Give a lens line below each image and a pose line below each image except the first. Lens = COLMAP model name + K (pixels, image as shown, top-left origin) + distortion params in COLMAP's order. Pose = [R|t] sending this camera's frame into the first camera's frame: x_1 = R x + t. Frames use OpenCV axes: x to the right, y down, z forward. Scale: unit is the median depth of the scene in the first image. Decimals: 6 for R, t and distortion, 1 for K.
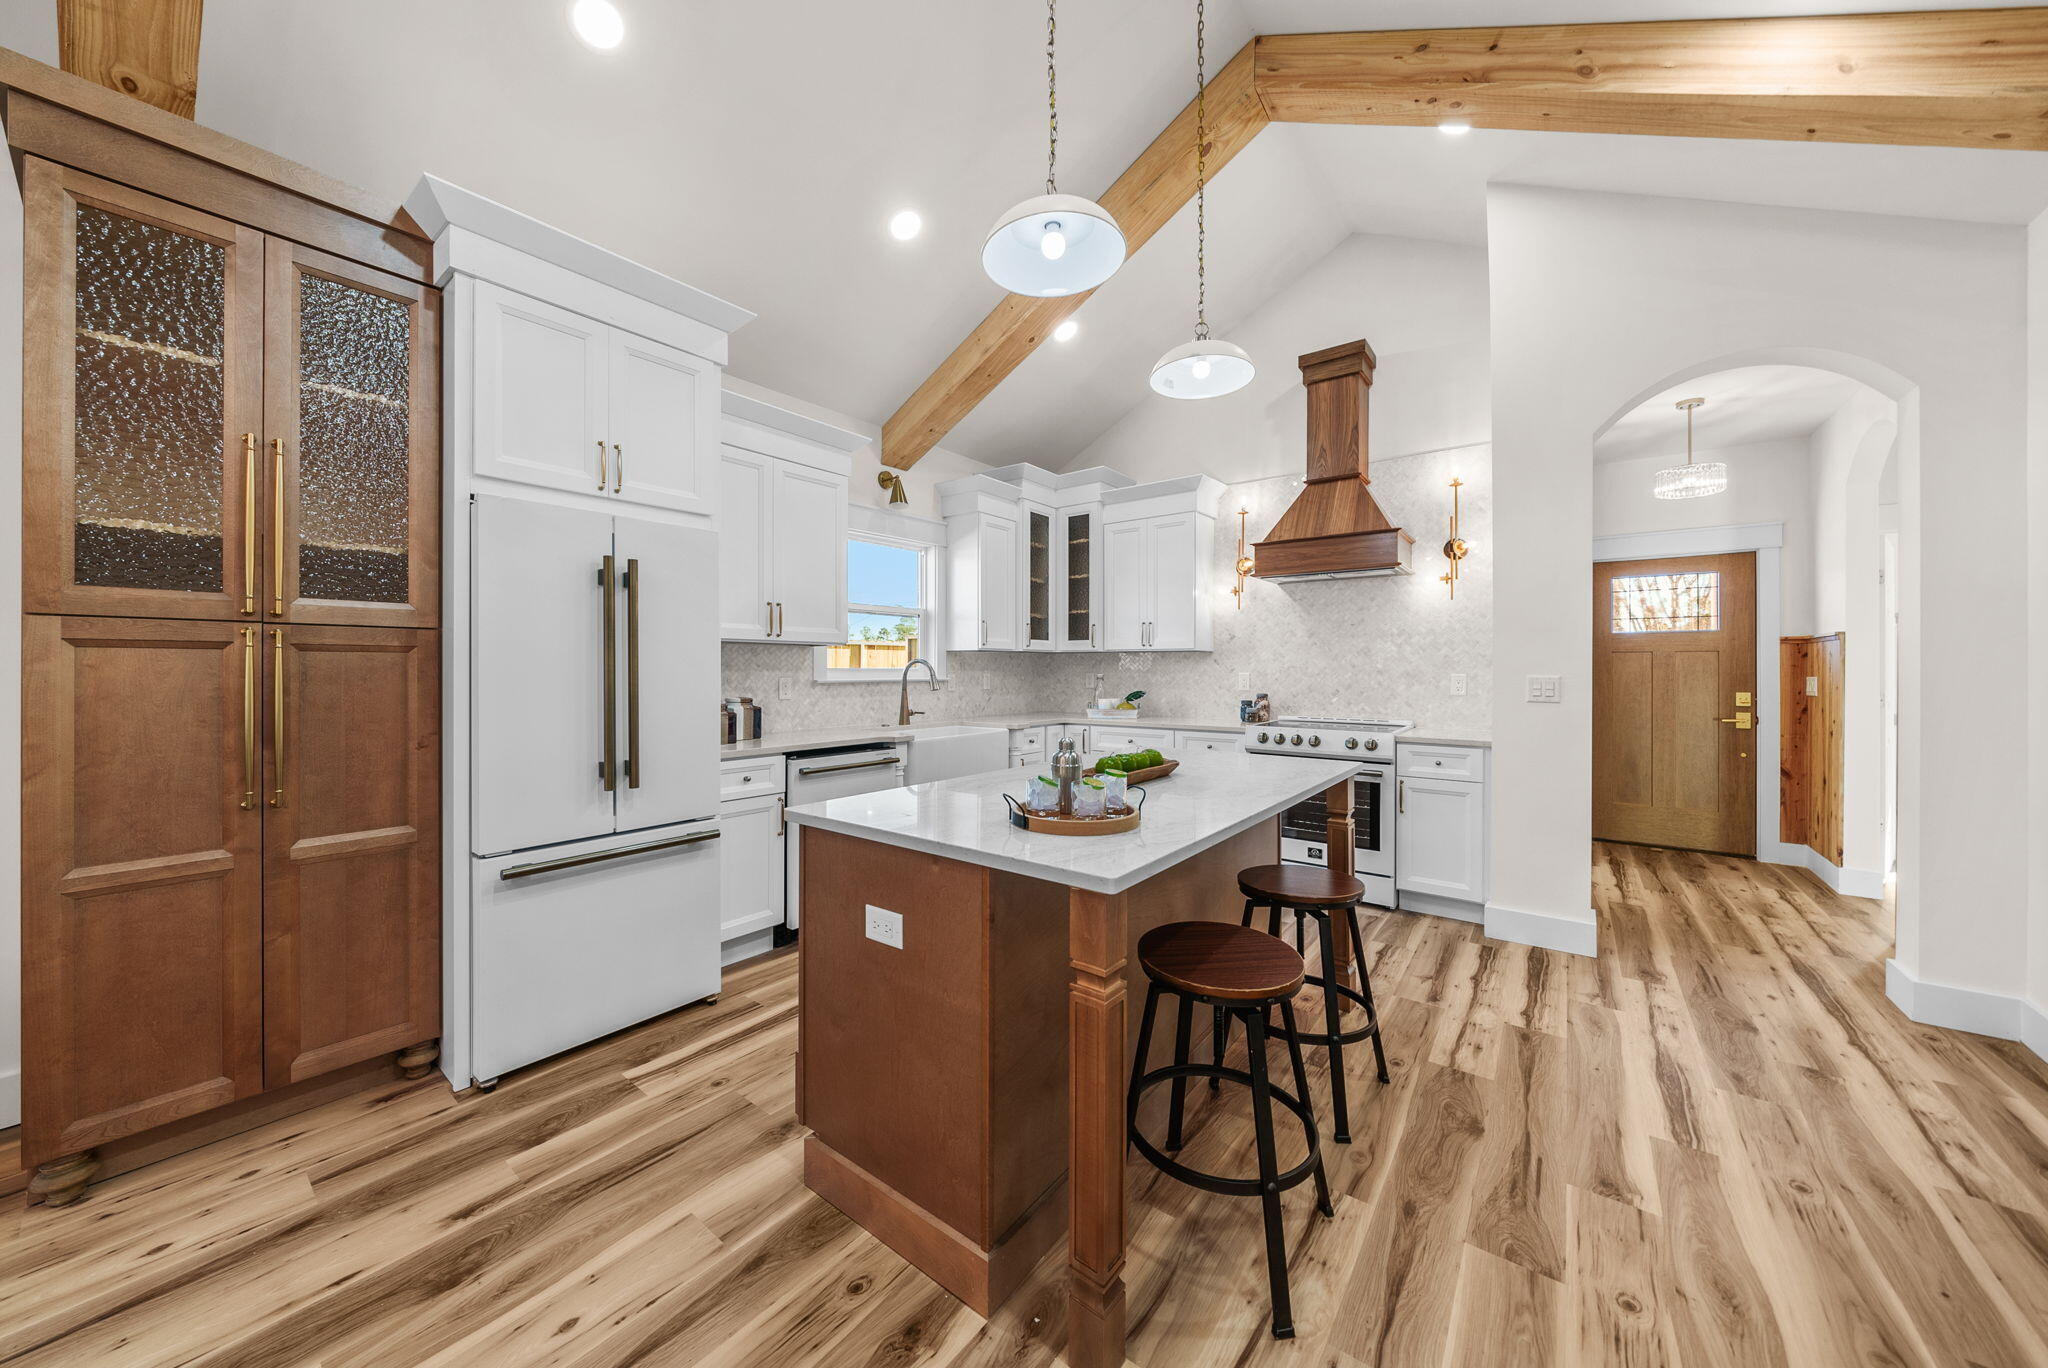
lens RADIAL K [[718.3, 0, 1009.7], [0, 718.3, 672.7], [0, 0, 1]] dist [-0.008033, -0.000058]
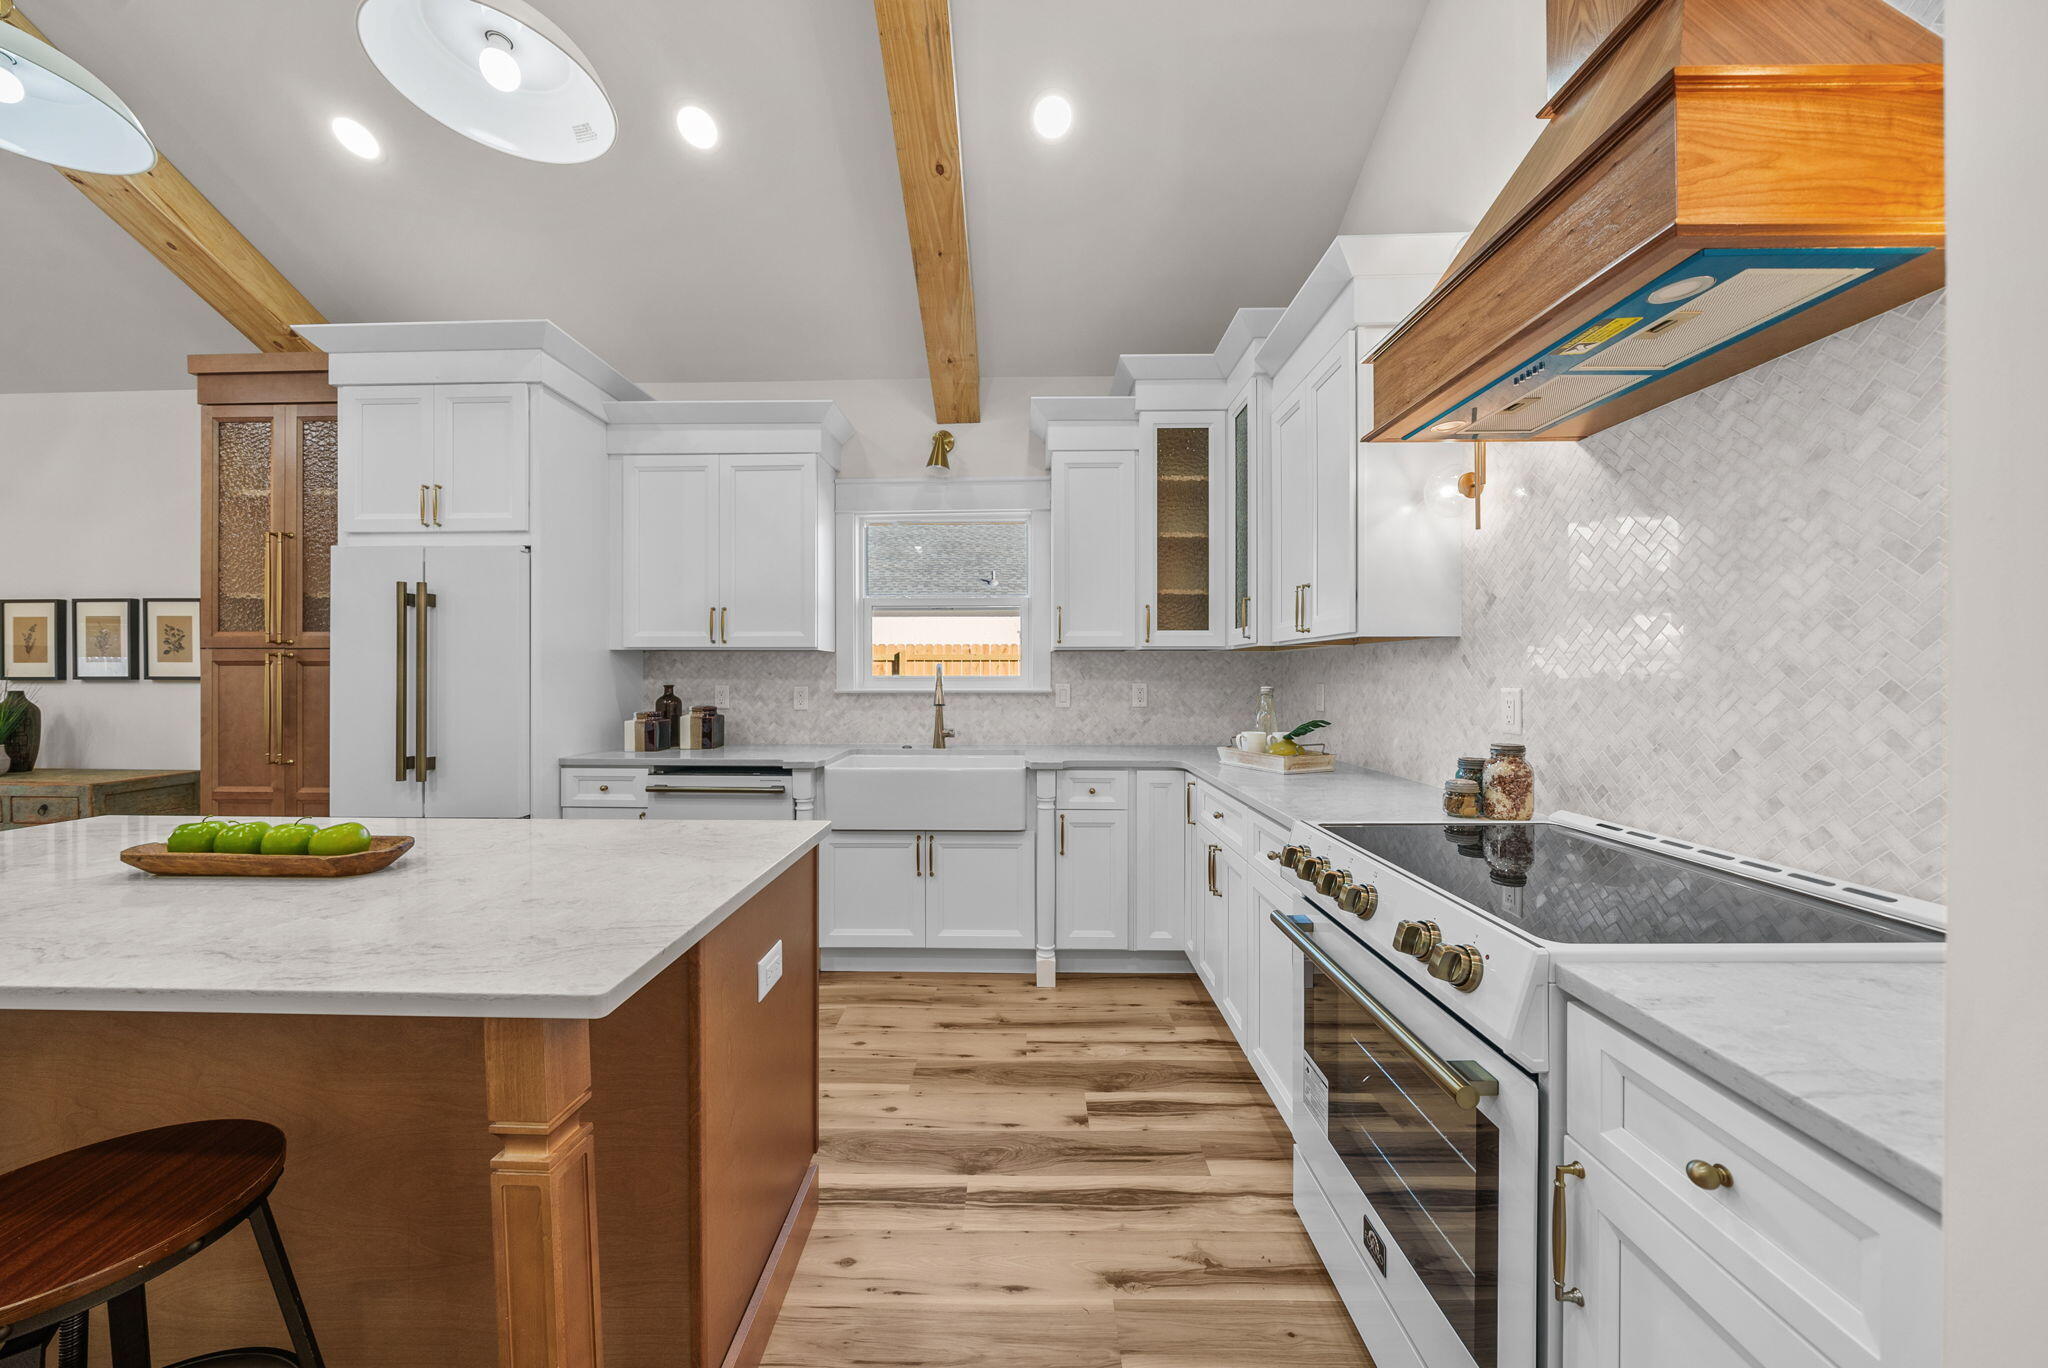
lens RADIAL K [[718.3, 0, 1007.7], [0, 718.3, 673.2], [0, 0, 1]] dist [-0.008033, -0.000058]
pose [[0.590450, -0.003110, -0.807068, 0.532463], [-0.003871, 0.999970, -0.006686, -0.004527], [0.807065, 0.007072, 0.590421, 0.607826]]
